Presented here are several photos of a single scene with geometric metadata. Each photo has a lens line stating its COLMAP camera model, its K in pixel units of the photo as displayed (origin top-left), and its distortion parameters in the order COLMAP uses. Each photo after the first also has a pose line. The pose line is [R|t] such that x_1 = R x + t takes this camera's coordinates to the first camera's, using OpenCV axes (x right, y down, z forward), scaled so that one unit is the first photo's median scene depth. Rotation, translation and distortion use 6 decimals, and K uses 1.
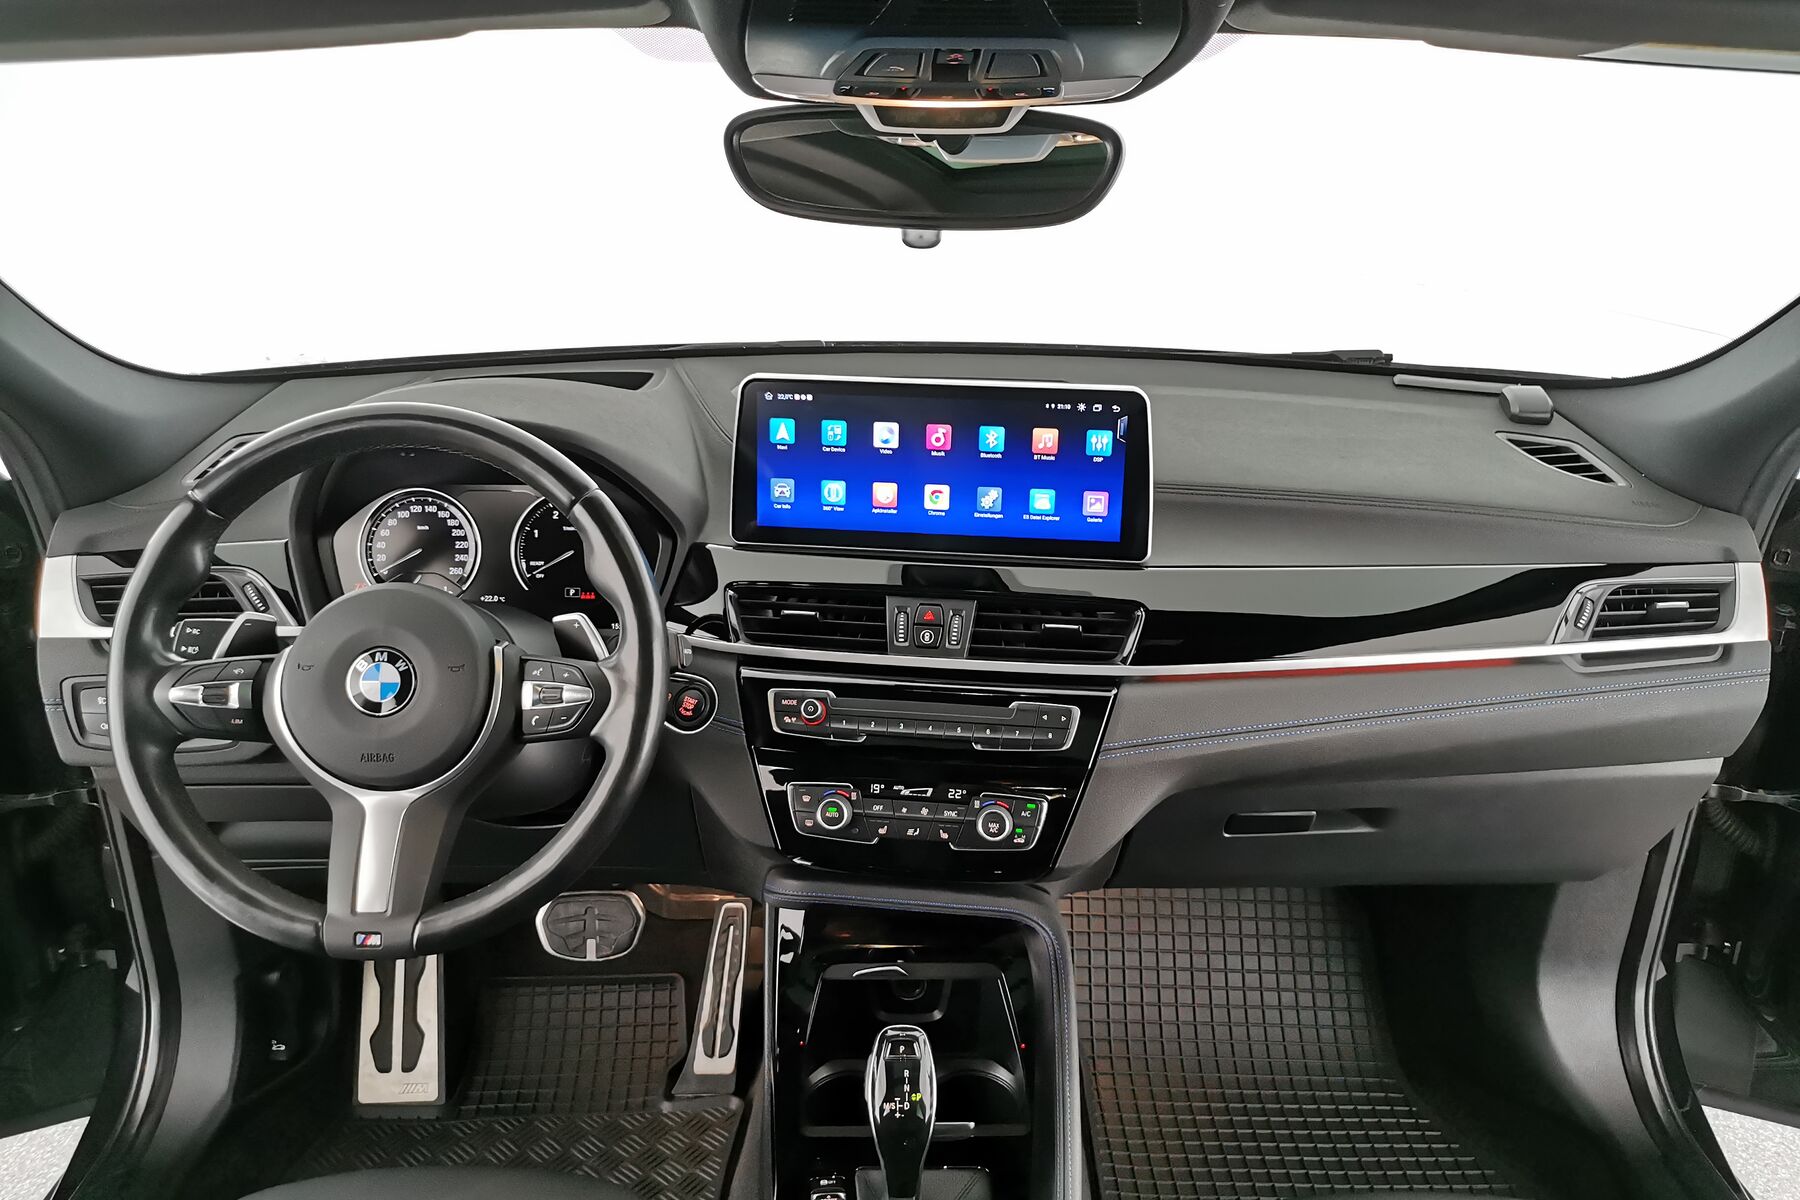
lens RADIAL K [[1430.3, 0, 914.4], [0, 1430.3, 594.3], [0, 0, 1]] dist [0.027928, -0.035427]
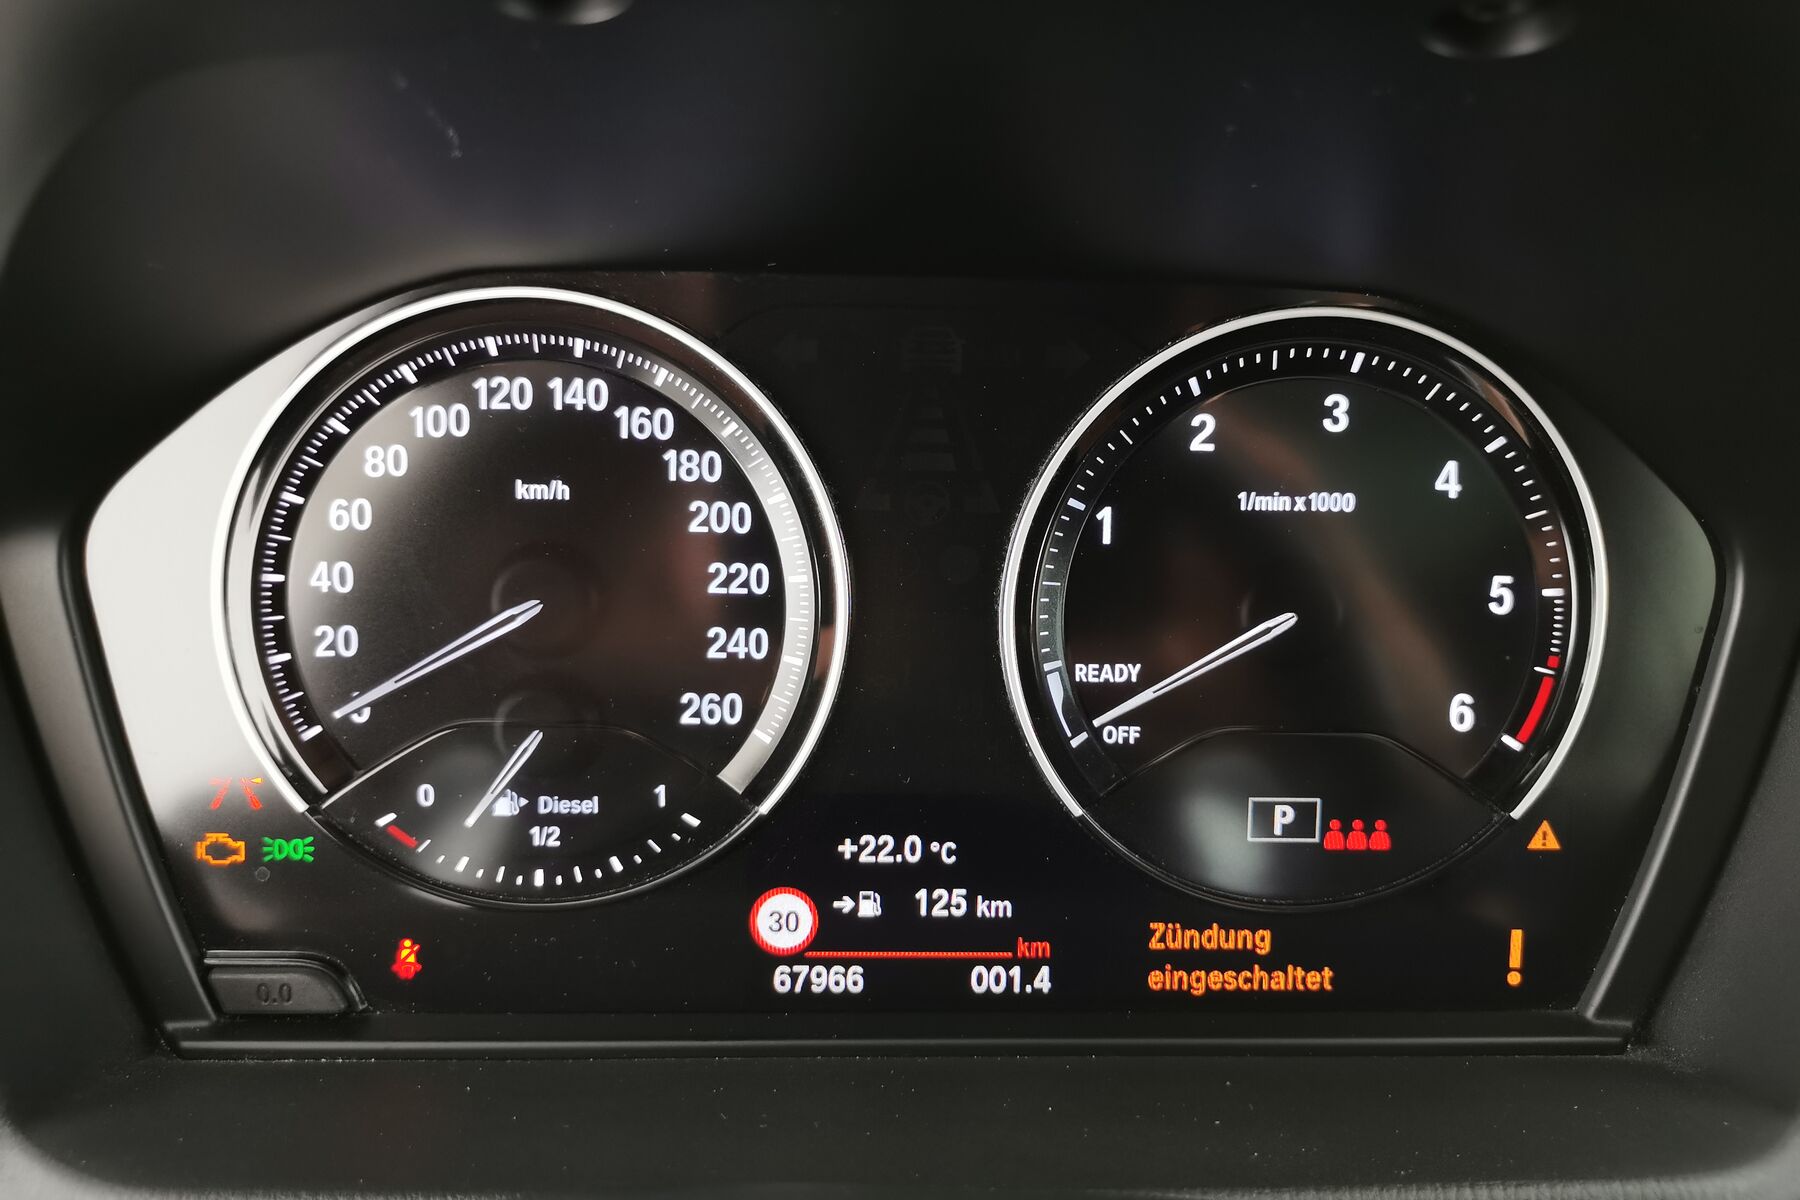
lens RADIAL K [[1430.3, 0, 903.8], [0, 1430.3, 603.4], [0, 0, 1]] dist [0.027928, -0.035427]
pose [[0.999601, 0.012692, 0.025223, -0.313187], [-0.016224, 0.989274, 0.145167, -0.063579], [-0.023110, -0.145518, 0.989086, 0.843418]]
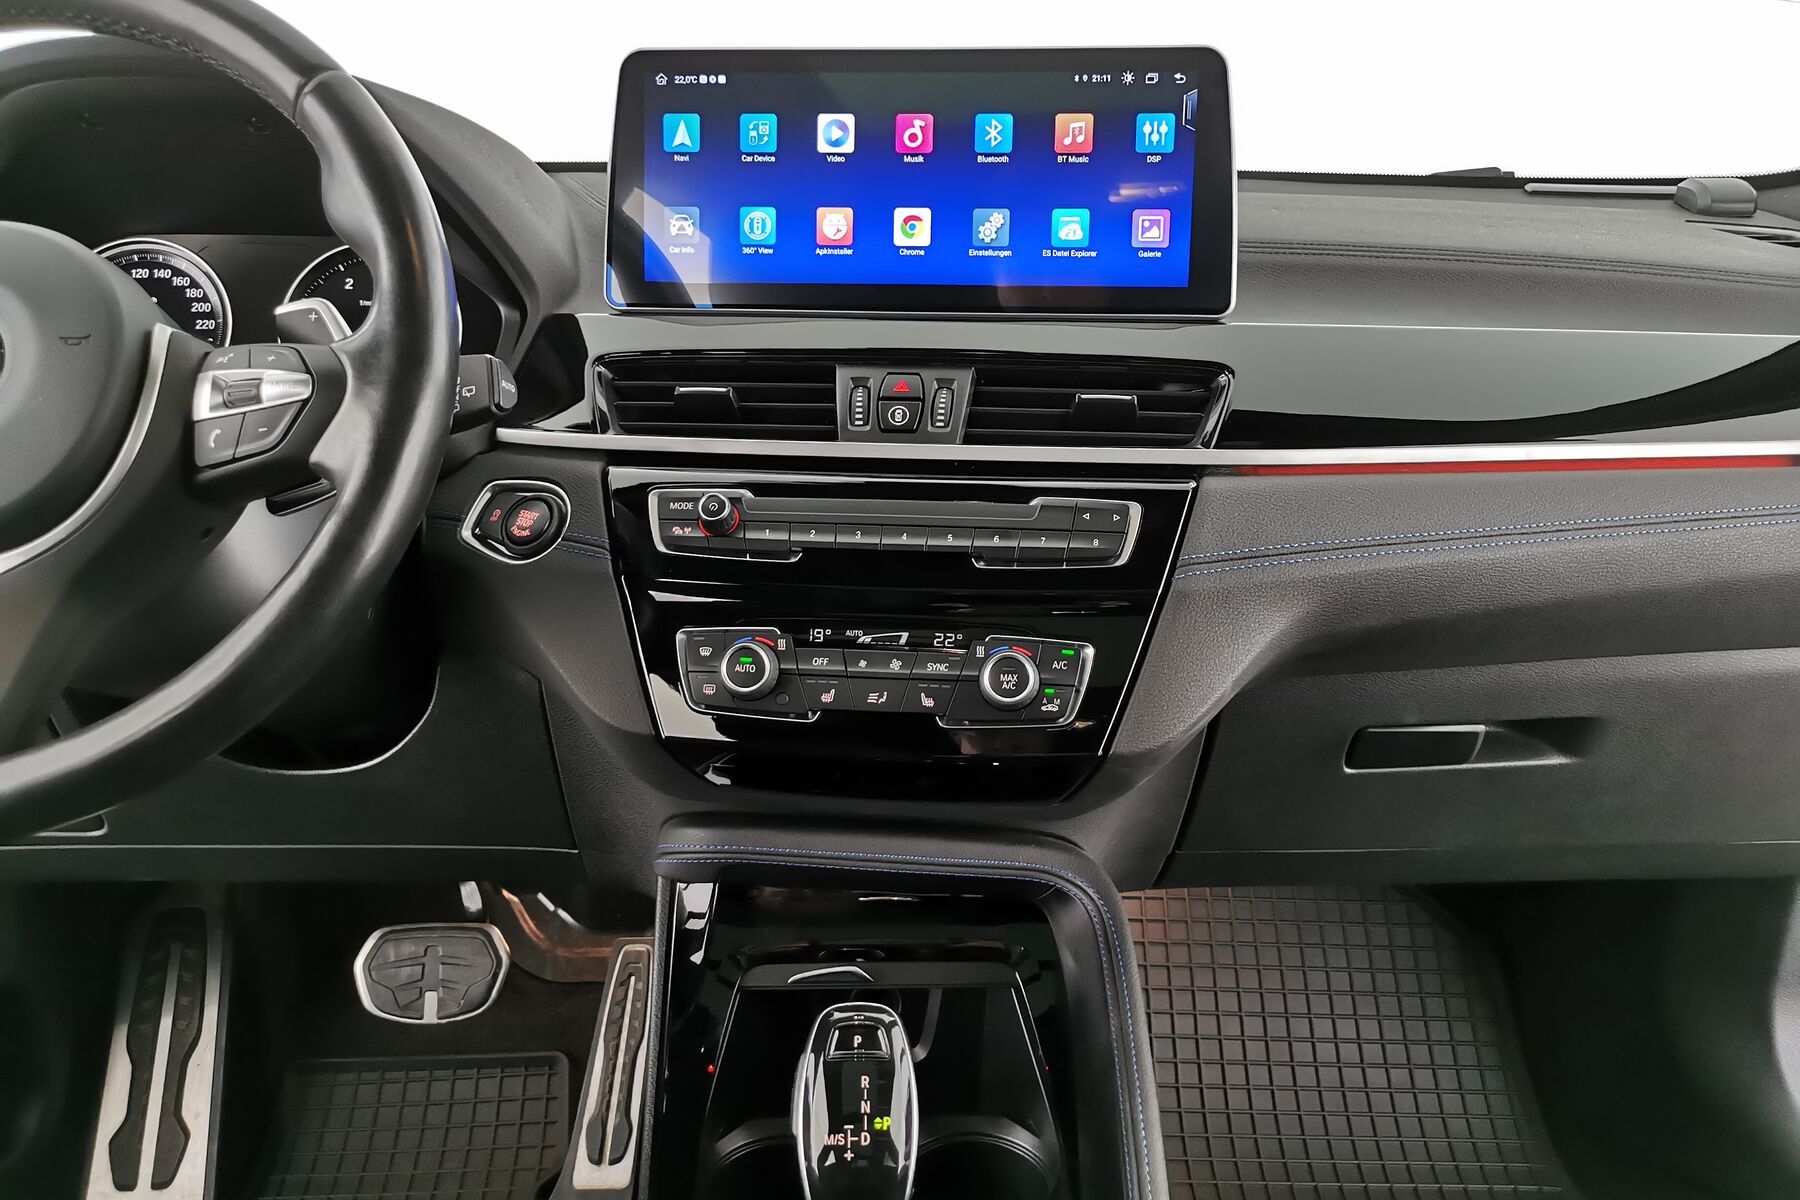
lens RADIAL K [[1430.3, 0, 918.3], [0, 1430.3, 595.5], [0, 0, 1]] dist [0.027928, -0.035427]
pose [[0.999825, -0.004907, 0.018063, 0.005545], [0.007190, 0.991673, -0.128582, 0.189432], [-0.017281, 0.128689, 0.991534, 0.360644]]
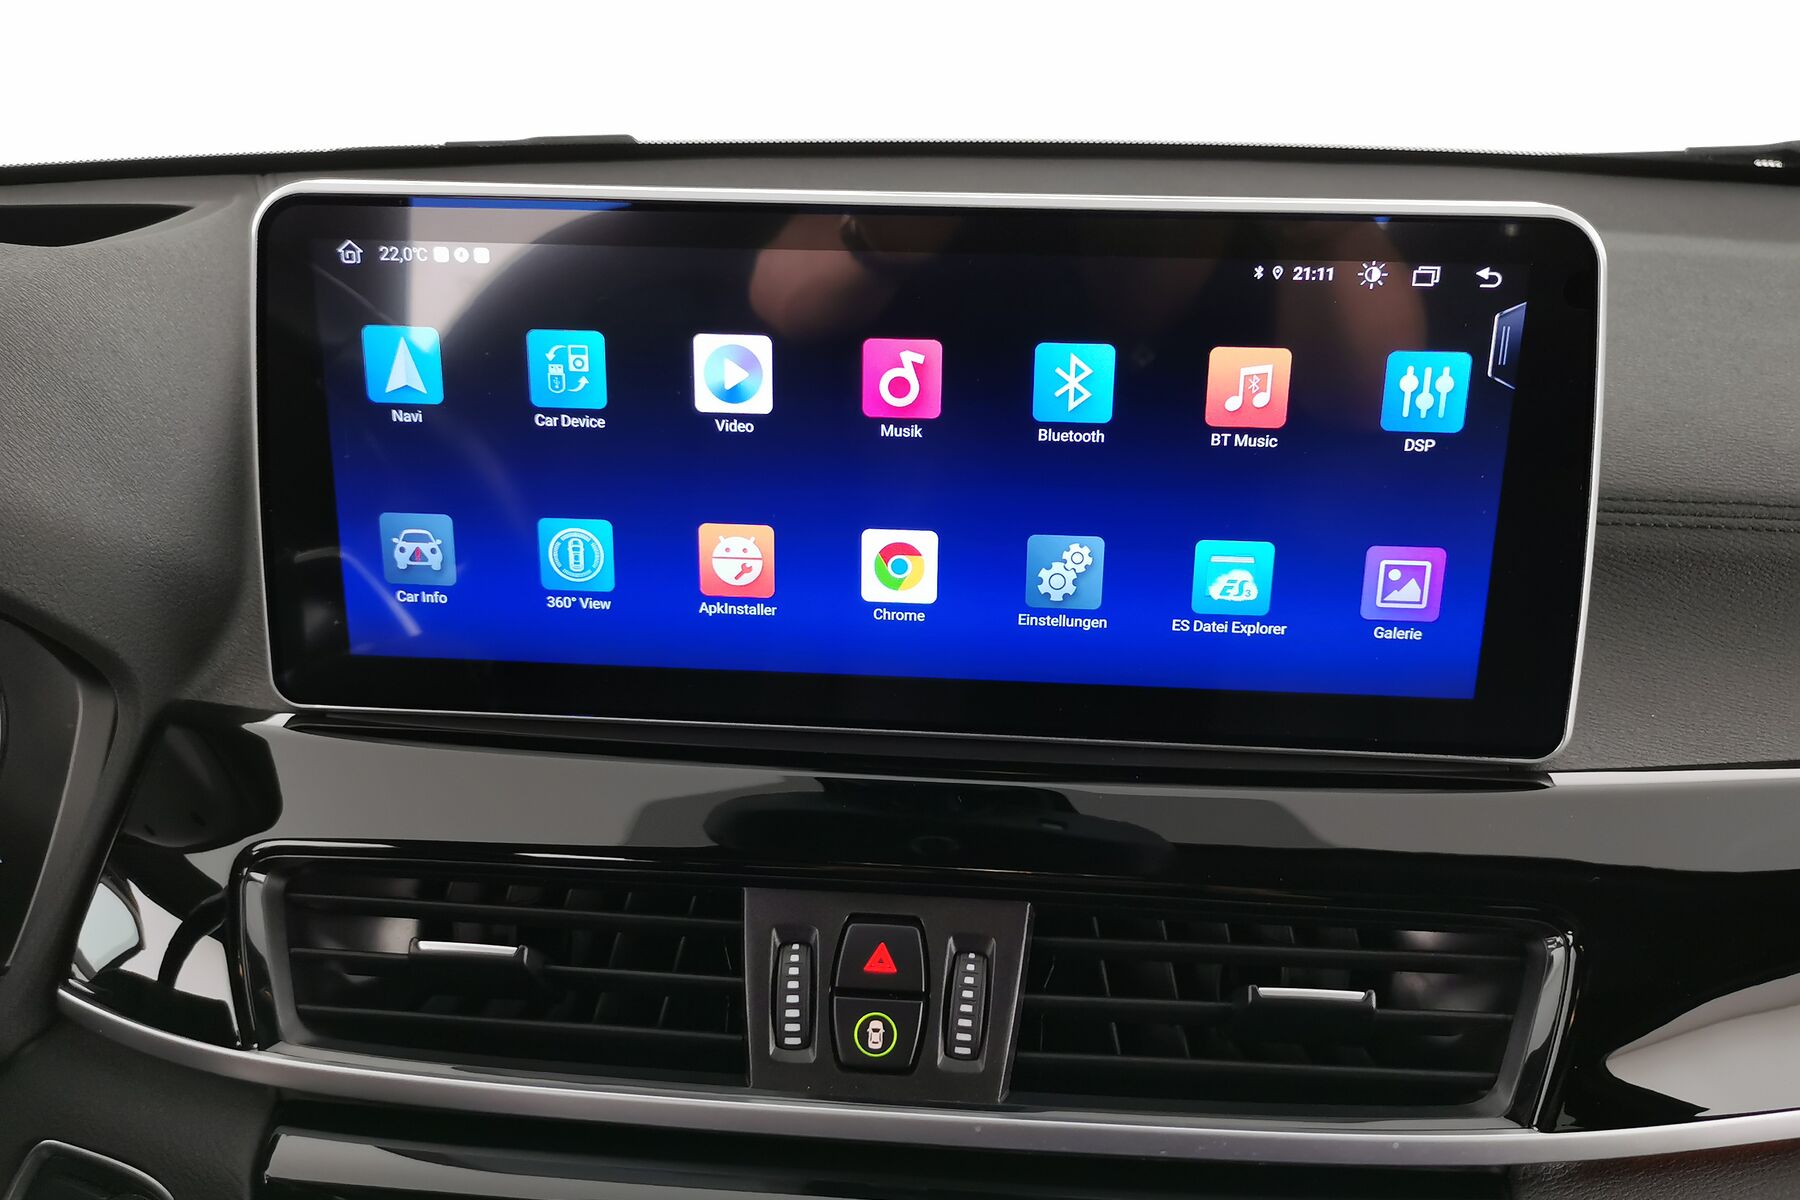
lens RADIAL K [[1654.3, 0, 918.7], [0, 1654.3, 595.7], [0, 0, 1]] dist [0.018079, 0.000000]
pose [[0.999413, -0.018234, 0.029016, 0.009232], [0.016705, 0.998503, 0.052084, -0.080958], [-0.029923, -0.051569, 0.998221, 0.634758]]
